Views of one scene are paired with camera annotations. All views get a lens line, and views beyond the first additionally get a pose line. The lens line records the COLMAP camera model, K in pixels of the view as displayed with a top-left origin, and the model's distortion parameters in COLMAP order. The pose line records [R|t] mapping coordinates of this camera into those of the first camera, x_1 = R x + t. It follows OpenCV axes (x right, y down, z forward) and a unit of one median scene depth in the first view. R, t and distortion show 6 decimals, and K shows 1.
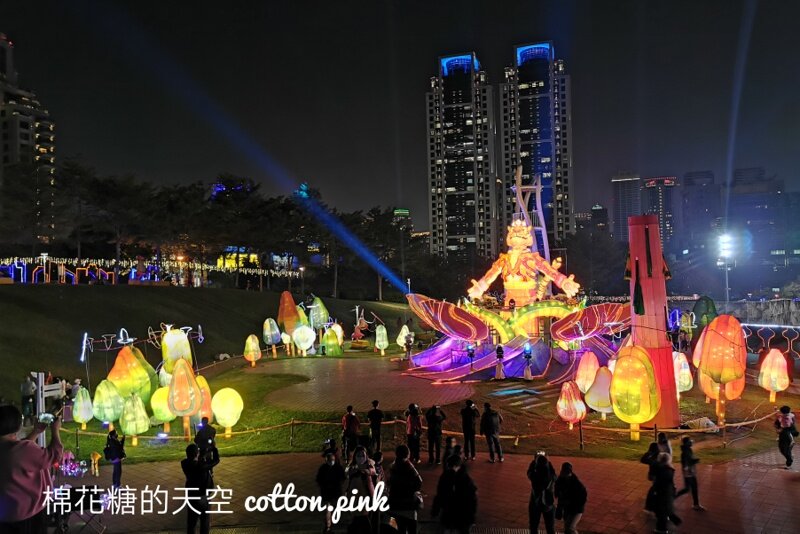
lens RADIAL K [[529.9, 0, 406.0], [0, 529.9, 263.3], [0, 0, 1]] dist [0.031643, -0.000069]
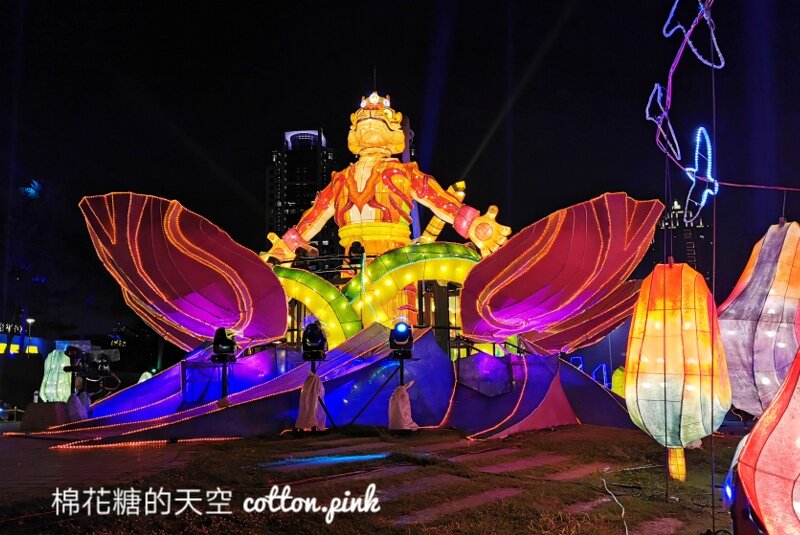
lens RADIAL K [[614.0, 0, 371.7], [0, 614.0, 275.8], [0, 0, 1]] dist [0.033907, -0.002950]
pose [[0.976039, 0.047300, 0.212394, 0.109550], [-0.017012, 0.989688, -0.142225, 0.148637], [-0.216931, 0.135204, 0.966779, 0.533611]]
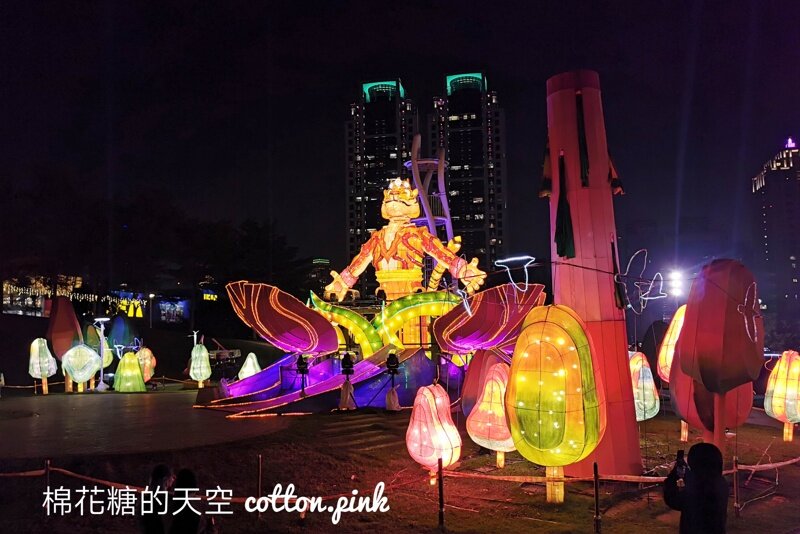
lens RADIAL K [[614.0, 0, 371.7], [0, 614.0, 275.3], [0, 0, 1]] dist [0.033907, -0.002950]
pose [[0.996120, 0.021158, 0.085429, 0.118604], [-0.015595, 0.997745, -0.065280, 0.092695], [-0.086617, 0.063694, 0.994203, 0.251441]]
